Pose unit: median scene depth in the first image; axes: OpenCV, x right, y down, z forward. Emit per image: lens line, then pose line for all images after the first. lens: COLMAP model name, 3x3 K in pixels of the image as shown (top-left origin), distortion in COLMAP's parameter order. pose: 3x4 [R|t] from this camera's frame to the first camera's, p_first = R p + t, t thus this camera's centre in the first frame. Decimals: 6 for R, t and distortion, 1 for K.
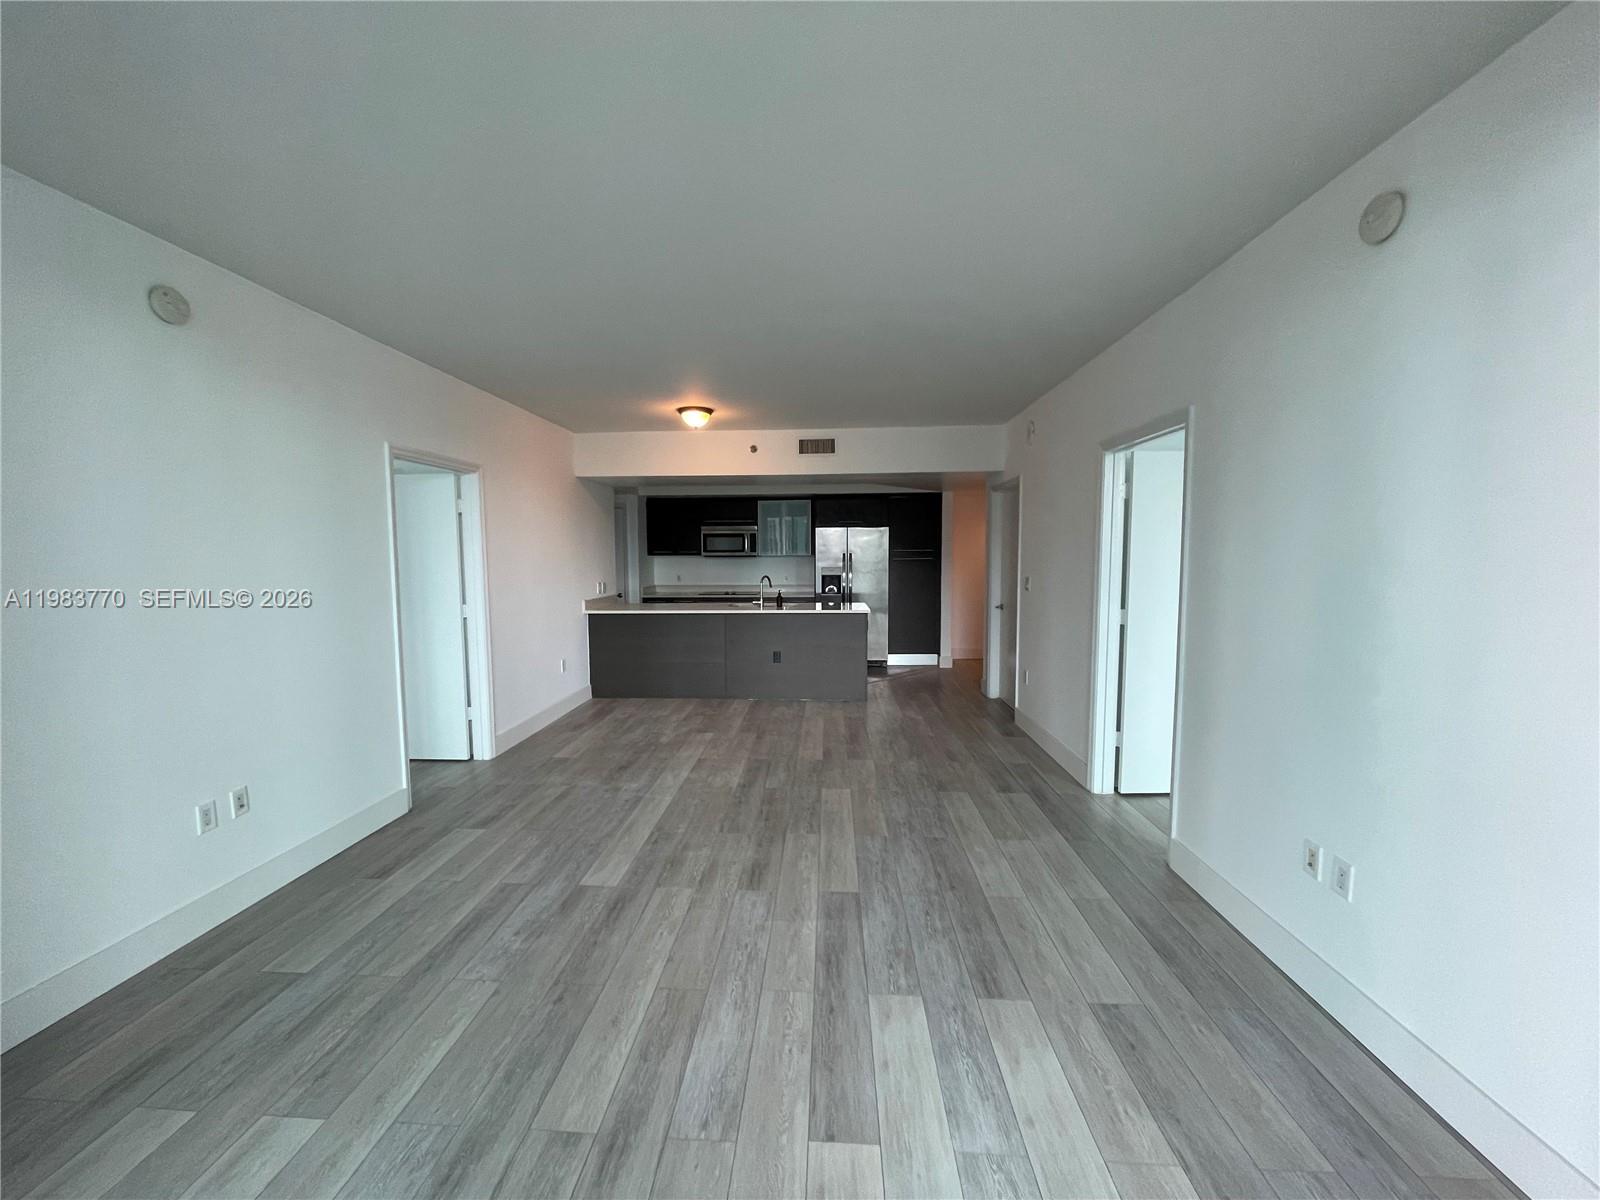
lens RADIAL K [[649.1, 0, 783.5], [0, 649.1, 600.8], [0, 0, 1]] dist [-0.002165, 0.000125]
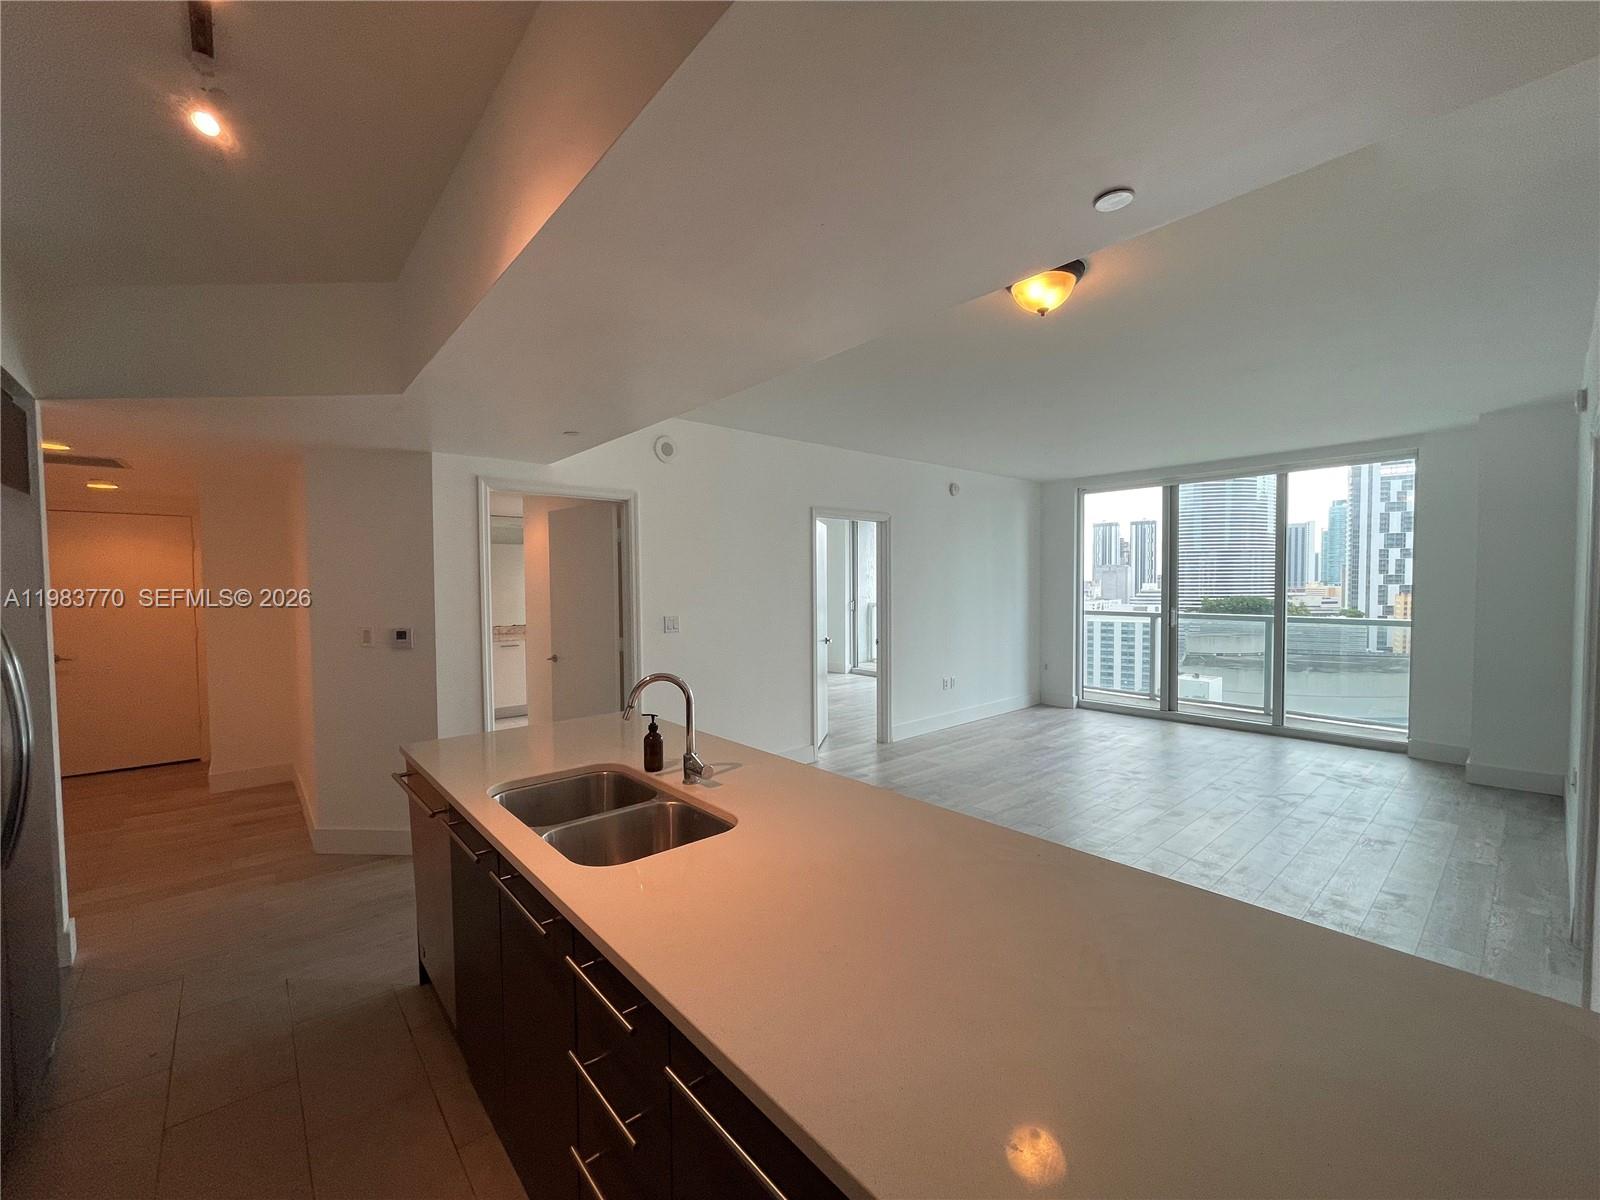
lens RADIAL K [[649.1, 0, 784.6], [0, 649.1, 602.5], [0, 0, 1]] dist [-0.002165, 0.000125]
pose [[-0.699771, -0.009507, 0.714304, -0.277224], [0.068797, 0.994367, 0.080632, -0.094621], [-0.711047, 0.105566, -0.695175, 1.204236]]
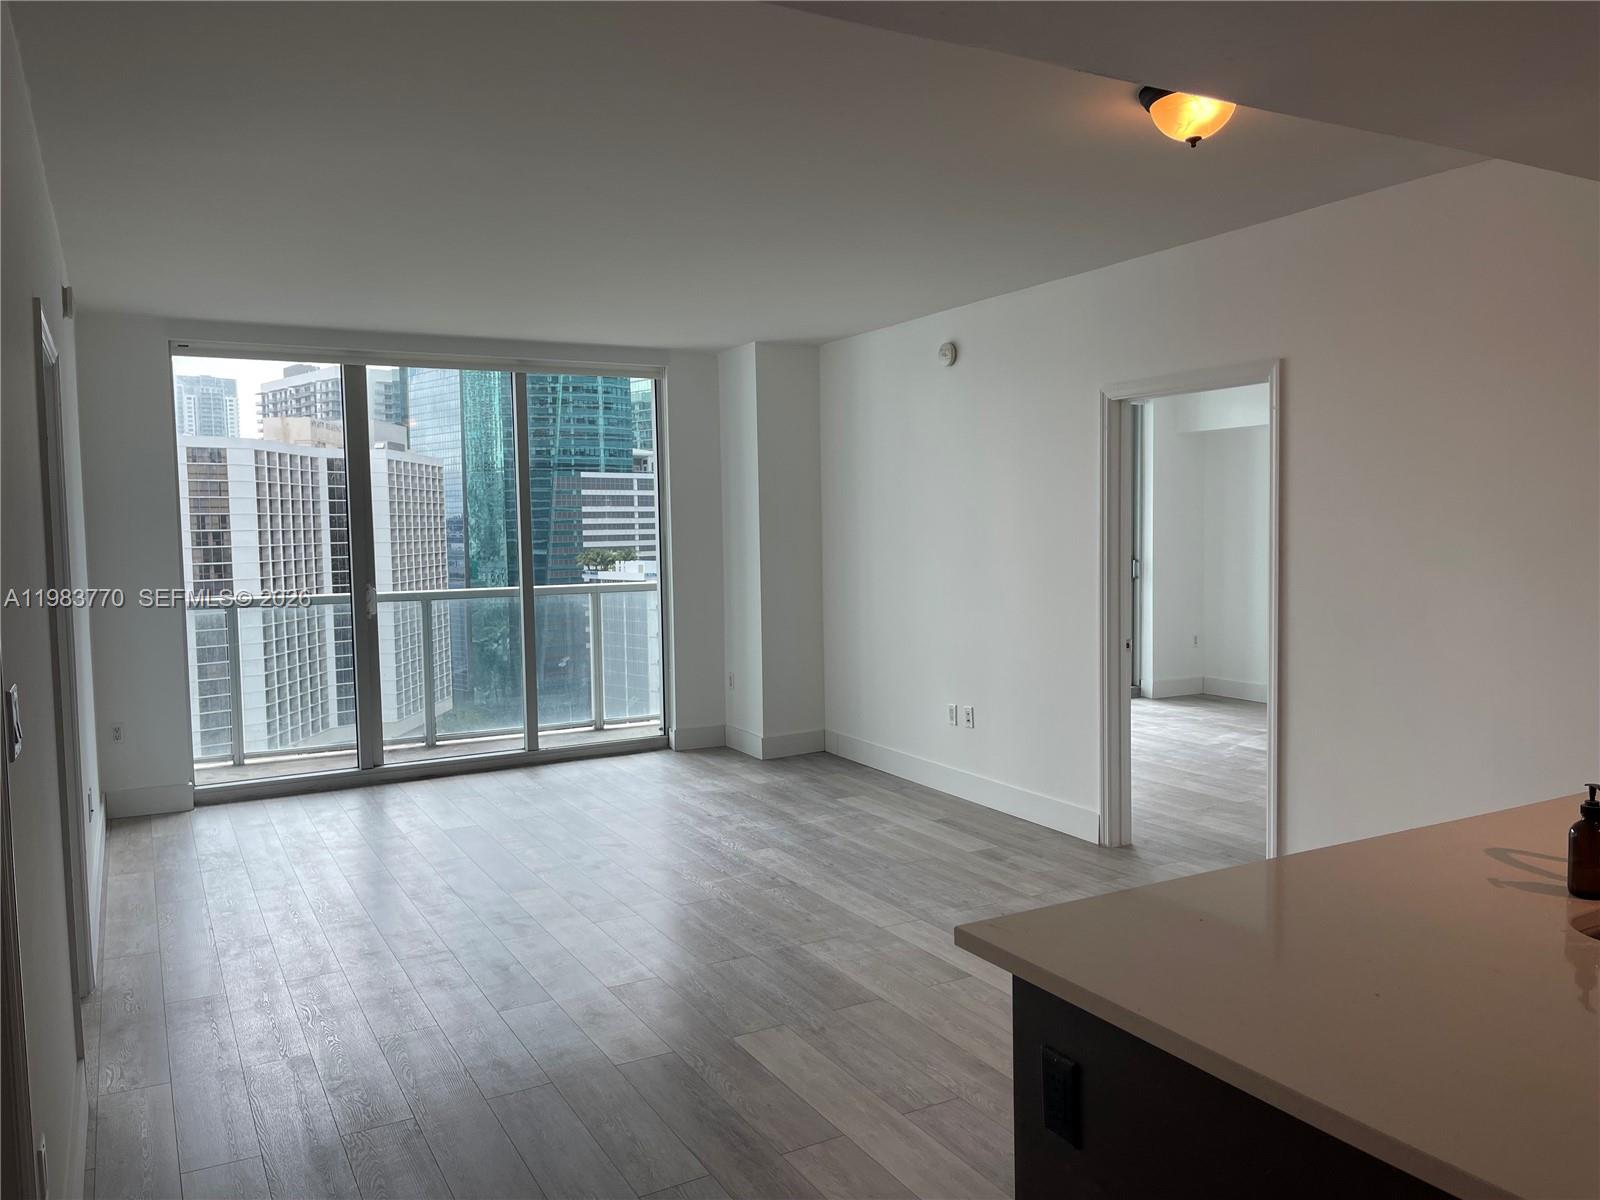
lens RADIAL K [[1211.3, 0, 811.0], [0, 1211.3, 587.7], [0, 0, 1]] dist [0.036379, -0.025799]
pose [[-0.834893, 0.053454, -0.547811, 0.305400], [-0.016839, 0.992327, 0.122492, -0.097651], [0.550155, 0.111492, -0.827586, 1.169125]]
